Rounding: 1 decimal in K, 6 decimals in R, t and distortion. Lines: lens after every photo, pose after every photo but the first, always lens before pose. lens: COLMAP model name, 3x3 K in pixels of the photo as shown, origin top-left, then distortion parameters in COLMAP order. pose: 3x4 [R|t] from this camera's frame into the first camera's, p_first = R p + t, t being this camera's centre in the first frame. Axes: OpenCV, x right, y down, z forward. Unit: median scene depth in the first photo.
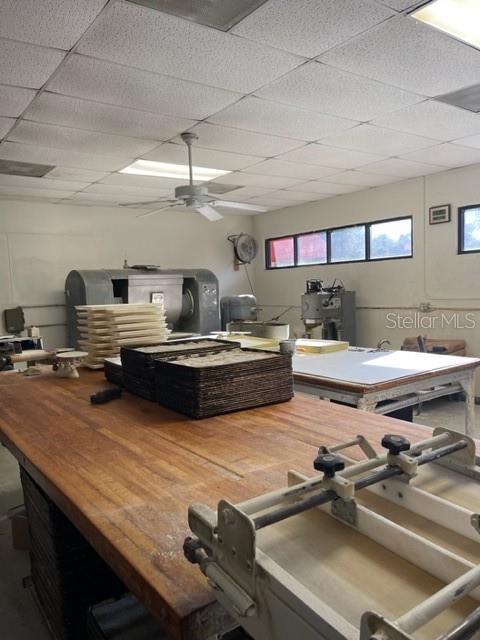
lens RADIAL K [[480.7, 0, 233.5], [0, 480.7, 317.6], [0, 0, 1]] dist [0.075433, -0.095184]
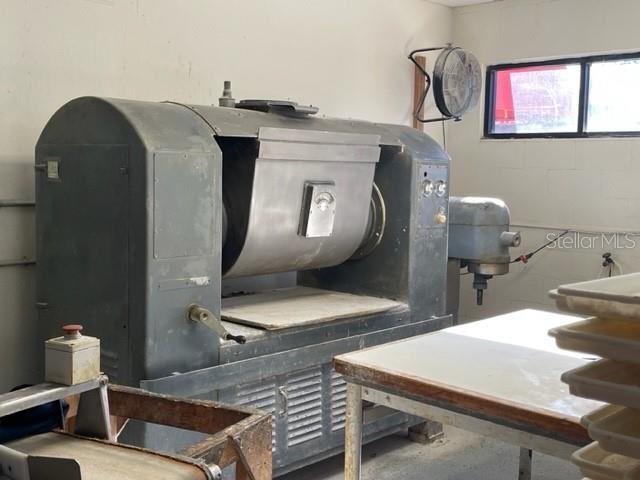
lens RADIAL K [[786.8, 0, 323.5], [0, 786.8, 239.3], [0, 0, 1]] dist [0.063843, 0.000000]
pose [[0.977274, 0.036832, 0.208754, -0.267902], [-0.041573, 0.998967, 0.018364, -0.022866], [-0.207862, -0.026625, 0.977796, 0.450748]]
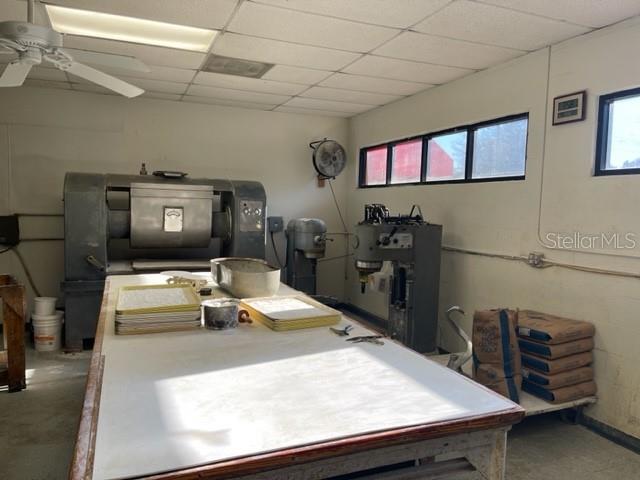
lens RADIAL K [[480.7, 0, 318.8], [0, 480.7, 234.4], [0, 0, 1]] dist [0.075433, -0.095184]
pose [[0.970698, 0.077726, -0.227384, 0.238504], [-0.078523, 0.996897, 0.005554, -0.031682], [0.227110, 0.012464, 0.973789, 0.303240]]
